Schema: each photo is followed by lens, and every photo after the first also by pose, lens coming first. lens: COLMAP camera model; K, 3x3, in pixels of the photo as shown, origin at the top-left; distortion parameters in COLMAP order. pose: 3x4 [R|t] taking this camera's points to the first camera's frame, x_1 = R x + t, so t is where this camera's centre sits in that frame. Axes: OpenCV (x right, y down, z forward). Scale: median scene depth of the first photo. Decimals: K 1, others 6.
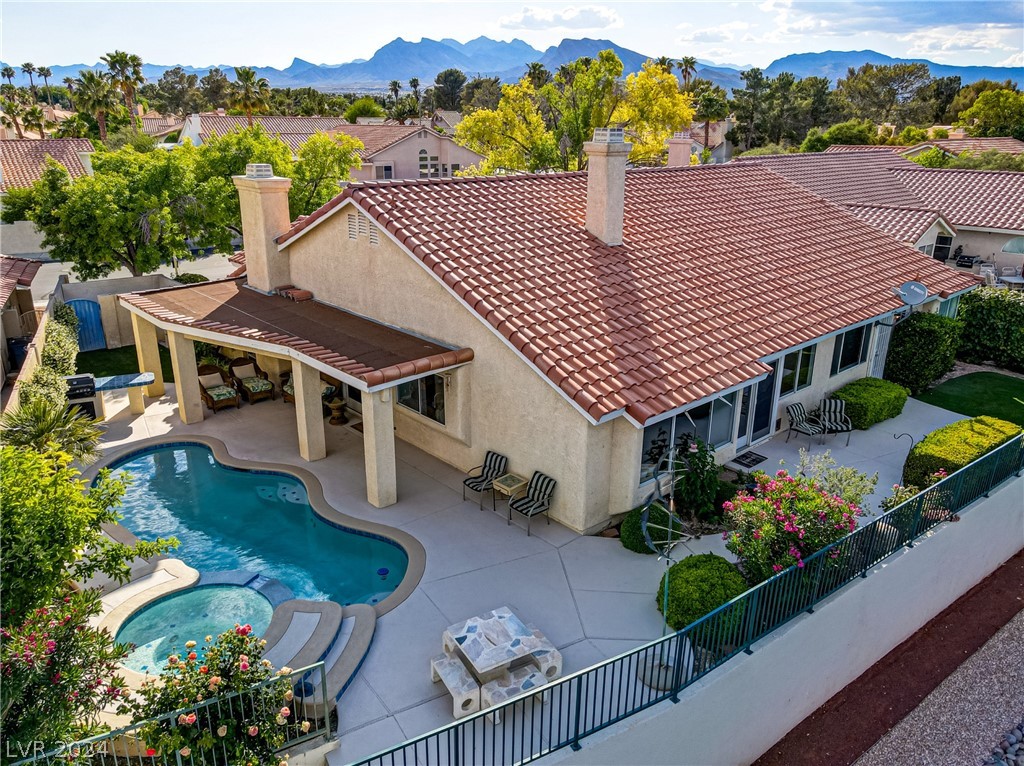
lens RADIAL K [[747.9, 0, 512.0], [0, 747.9, 383.0], [0, 0, 1]] dist [0.025545, -0.007872]
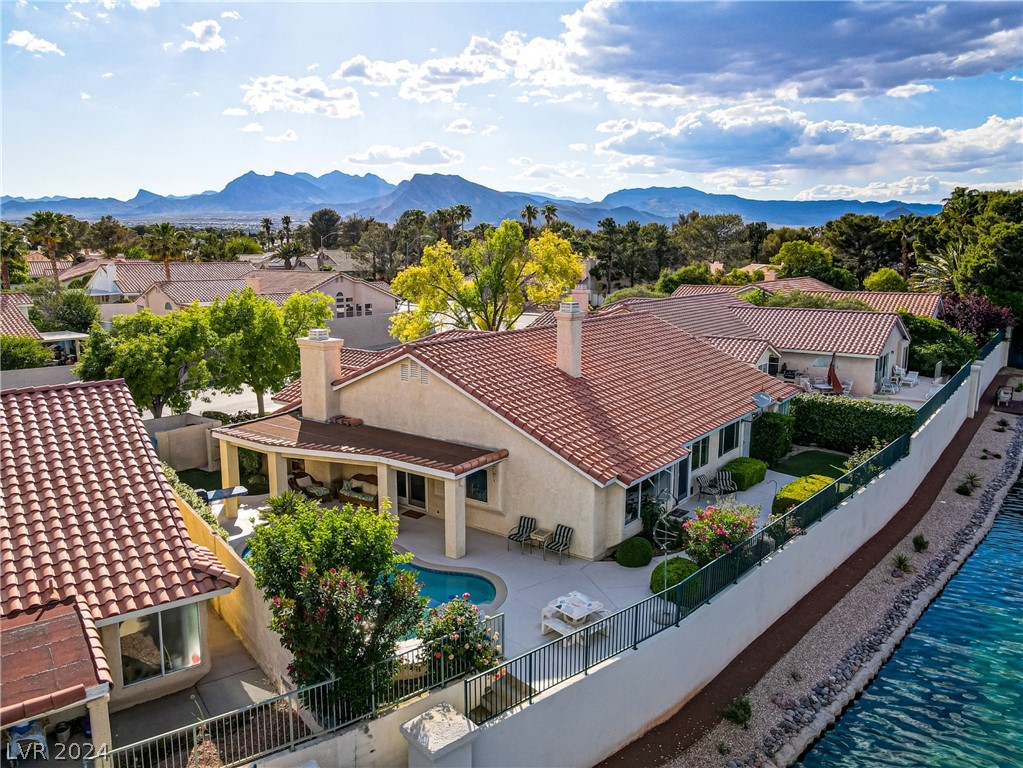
lens RADIAL K [[772.6, 0, 511.5], [0, 772.6, 384.0], [0, 0, 1]] dist [-0.046557, 0.169621]
pose [[0.981159, -0.043514, 0.188239, -0.271947], [0.072249, 0.986255, -0.148597, 0.046959], [-0.179186, 0.159397, 0.970817, -0.452941]]
